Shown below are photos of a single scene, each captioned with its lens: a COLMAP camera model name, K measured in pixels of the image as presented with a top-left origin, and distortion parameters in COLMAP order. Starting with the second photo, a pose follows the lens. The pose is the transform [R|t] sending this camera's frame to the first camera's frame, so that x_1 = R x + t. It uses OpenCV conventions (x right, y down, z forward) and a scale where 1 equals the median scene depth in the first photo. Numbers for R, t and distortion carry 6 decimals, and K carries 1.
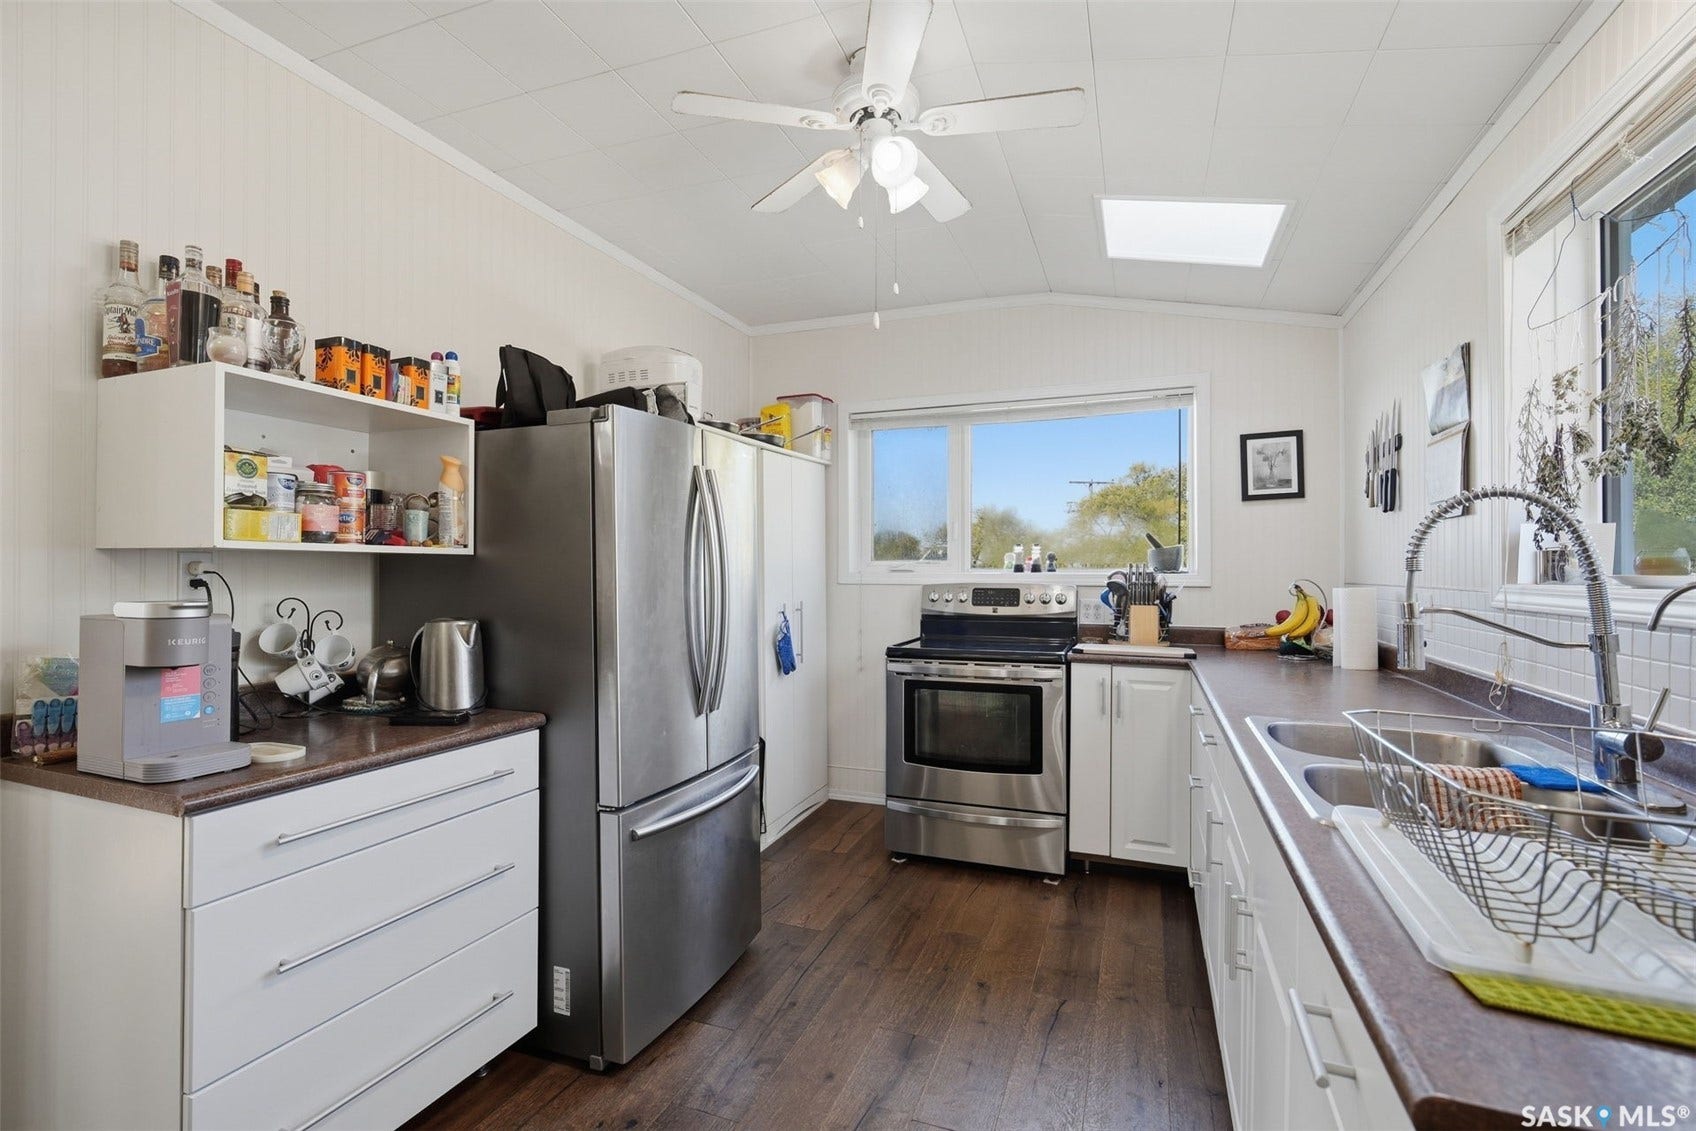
lens RADIAL K [[764.6, 0, 850.4], [0, 764.6, 568.2], [0, 0, 1]] dist [0.004371, 0.000172]
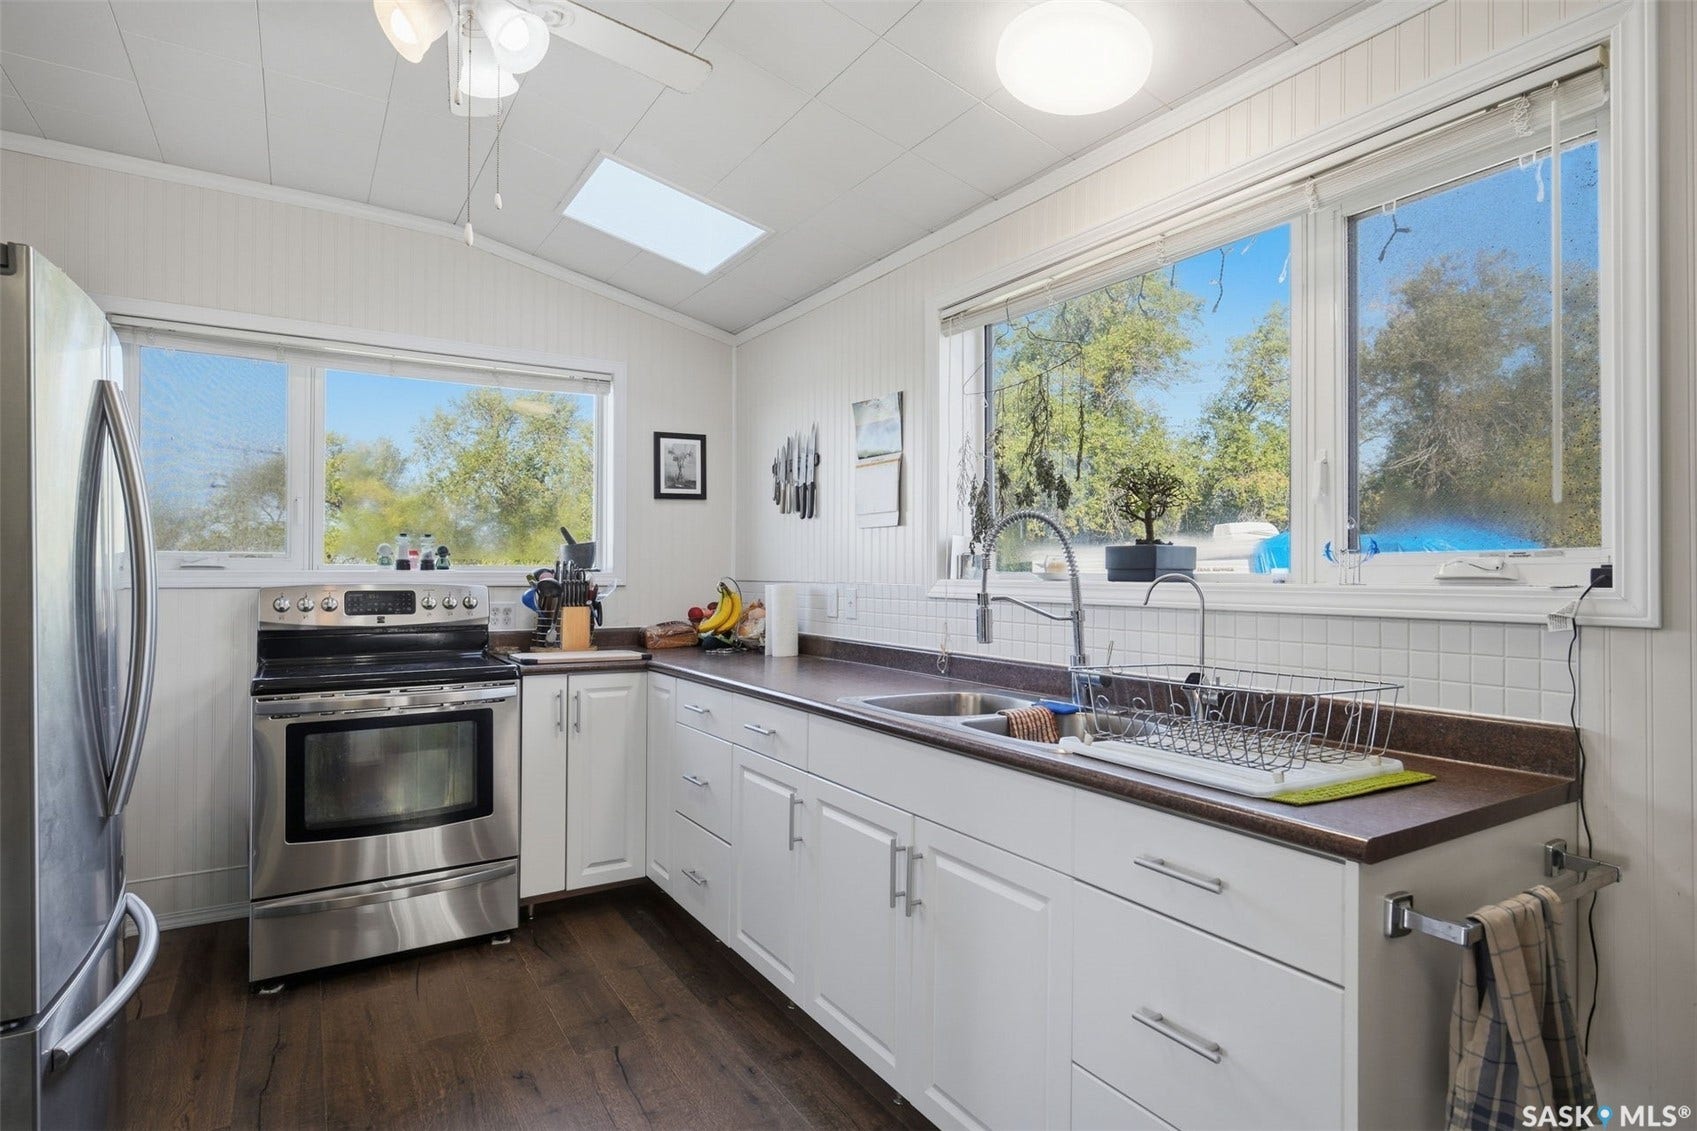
lens RADIAL K [[888.9, 0, 855.9], [0, 888.9, 567.8], [0, 0, 1]] dist [-0.003526, 0.001481]
pose [[0.596594, 0.005073, 0.802527, -0.265048], [-0.006284, 0.999979, -0.001650, 0.002084], [-0.802519, -0.004059, 0.596613, 0.107599]]
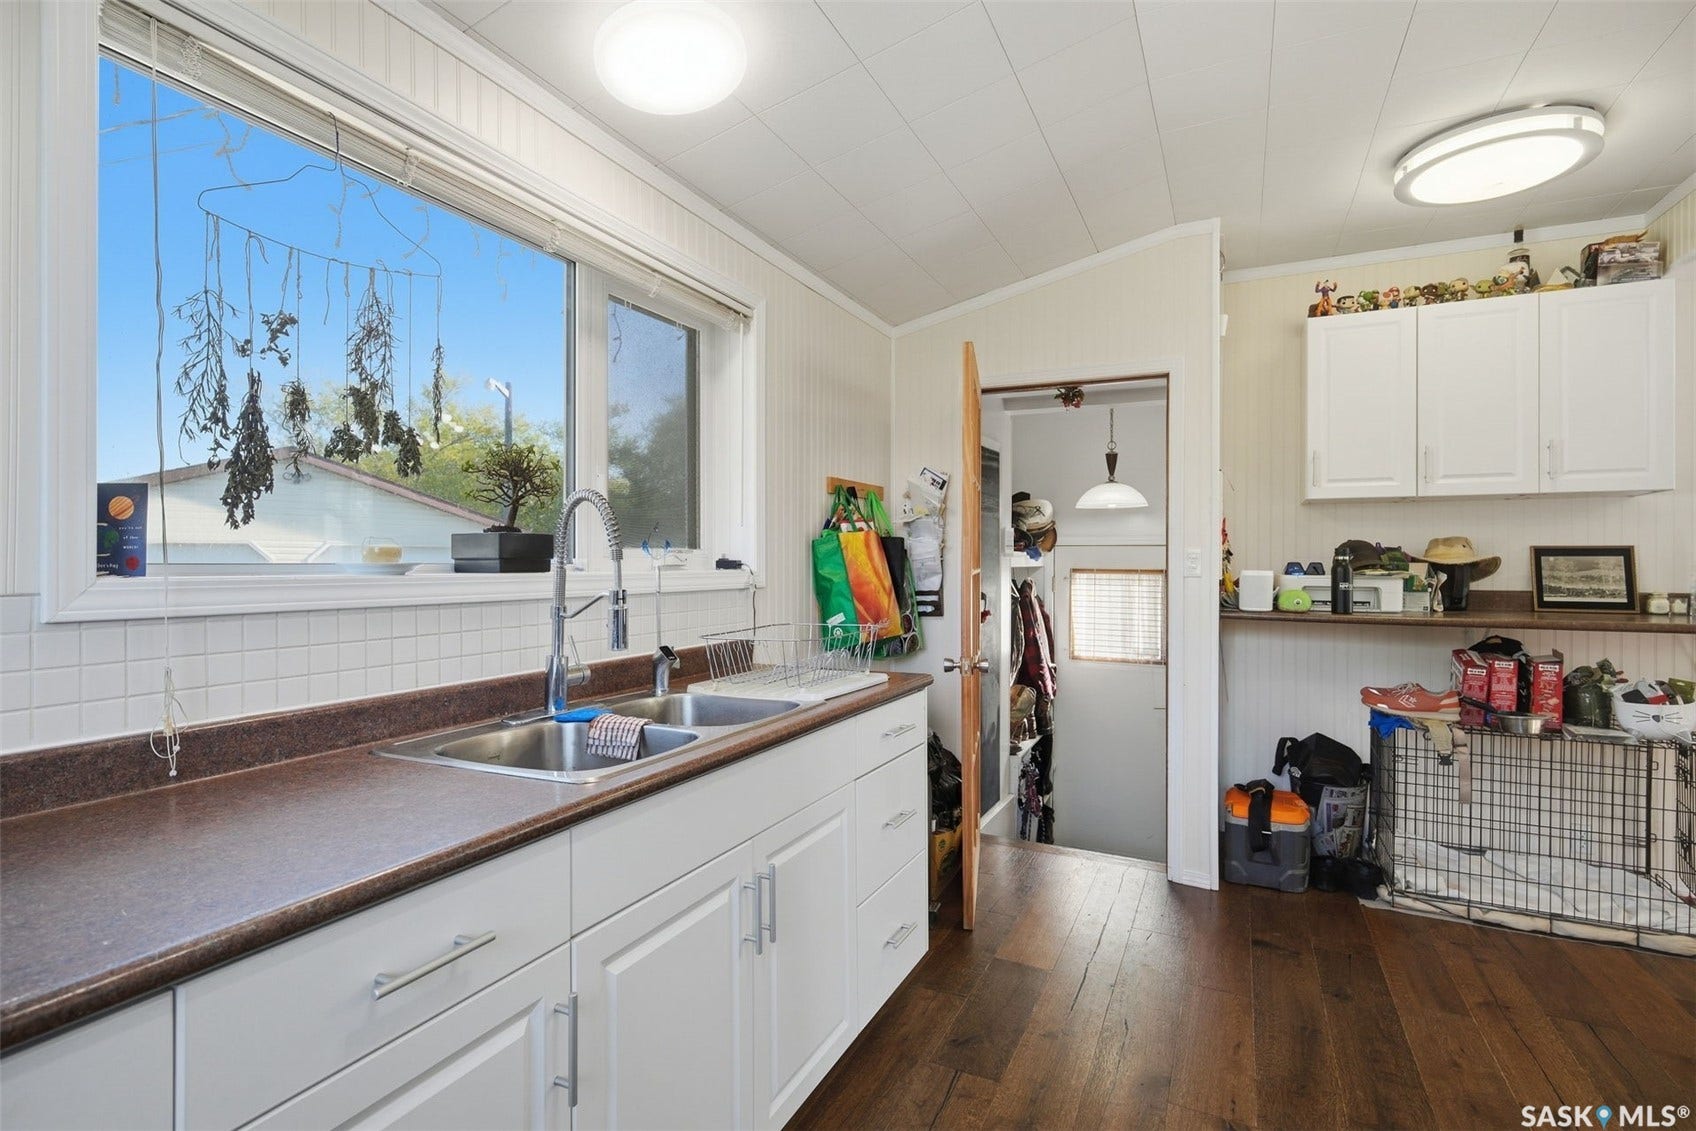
lens RADIAL K [[888.4, 0, 848.1], [0, 888.4, 565.6], [0, 0, 1]] dist [-0.003526, 0.001481]
pose [[-0.999417, 0.003962, 0.033922, 0.172949], [0.003798, 0.999981, -0.004912, 0.008349], [-0.033941, -0.004780, -0.999412, 0.975629]]
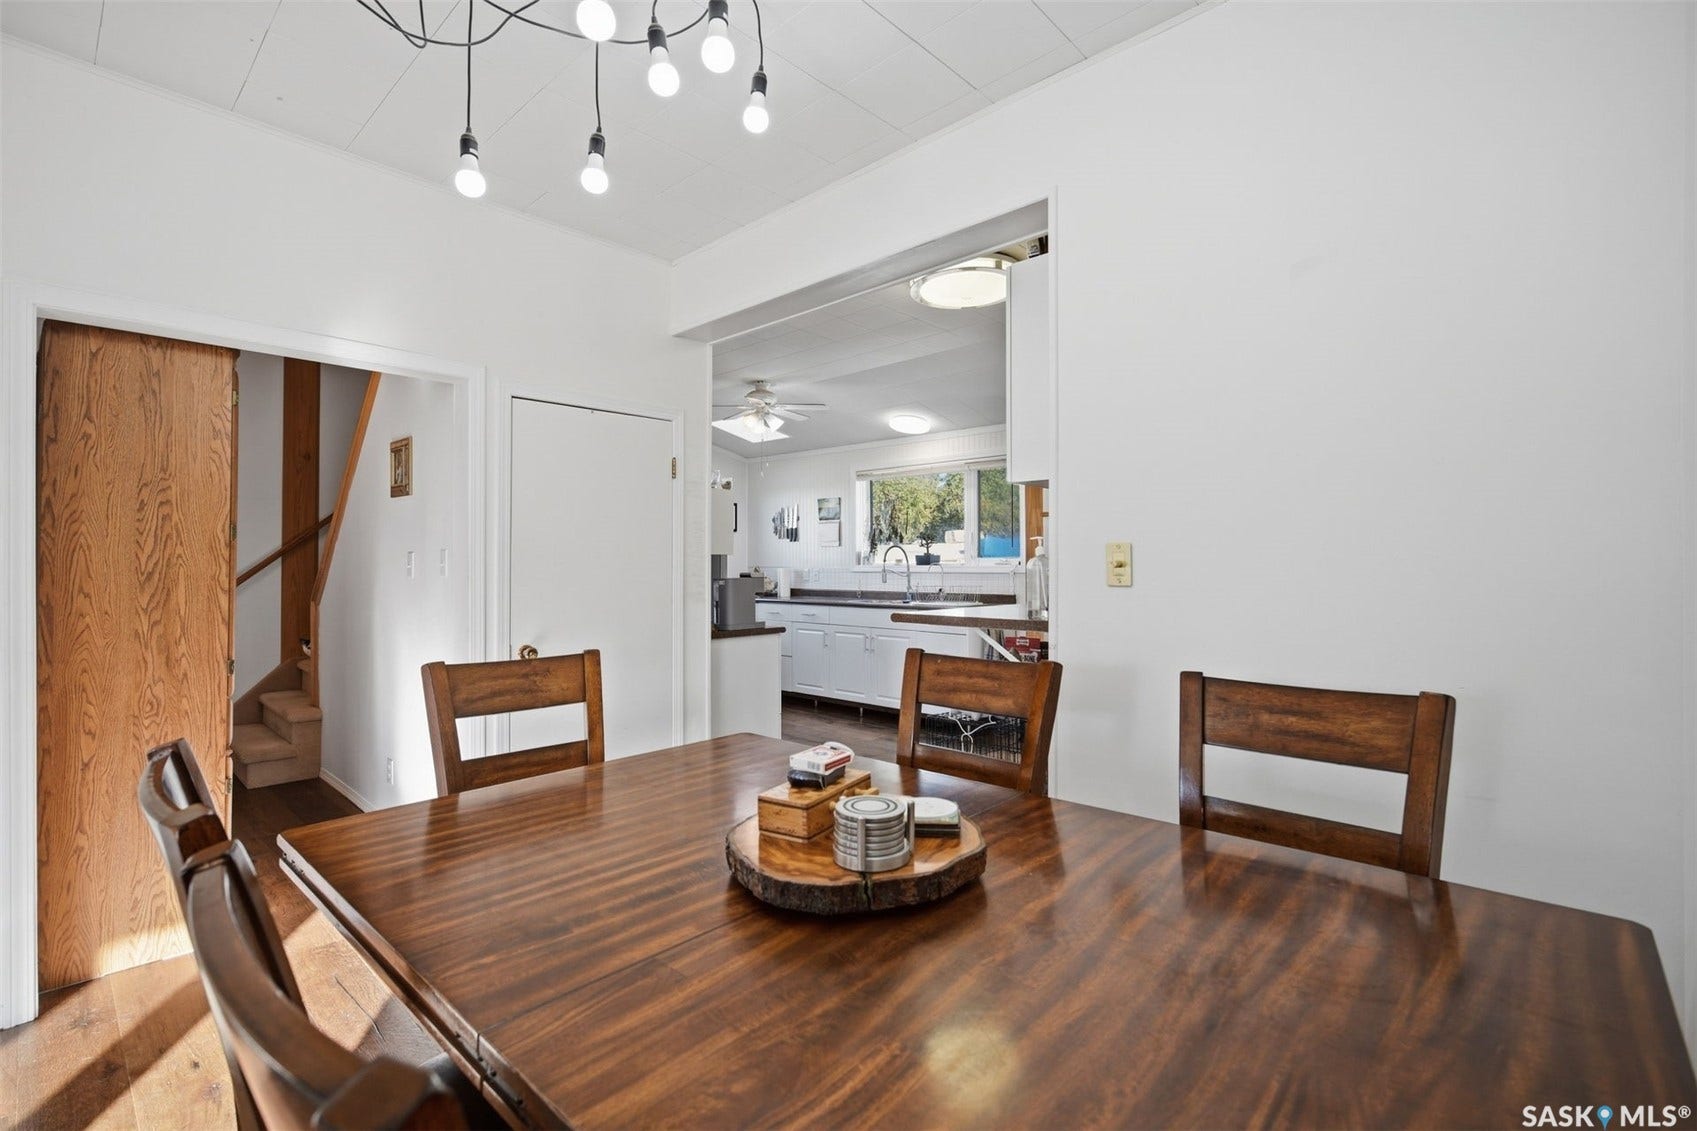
lens RADIAL K [[765.1, 0, 848.8], [0, 765.1, 560.1], [0, 0, 1]] dist [0.004371, 0.000172]
pose [[0.370857, -0.001914, 0.928688, -1.519822], [-0.000066, 0.999998, 0.002087, -0.007755], [-0.928690, -0.000835, 0.370856, -0.217231]]
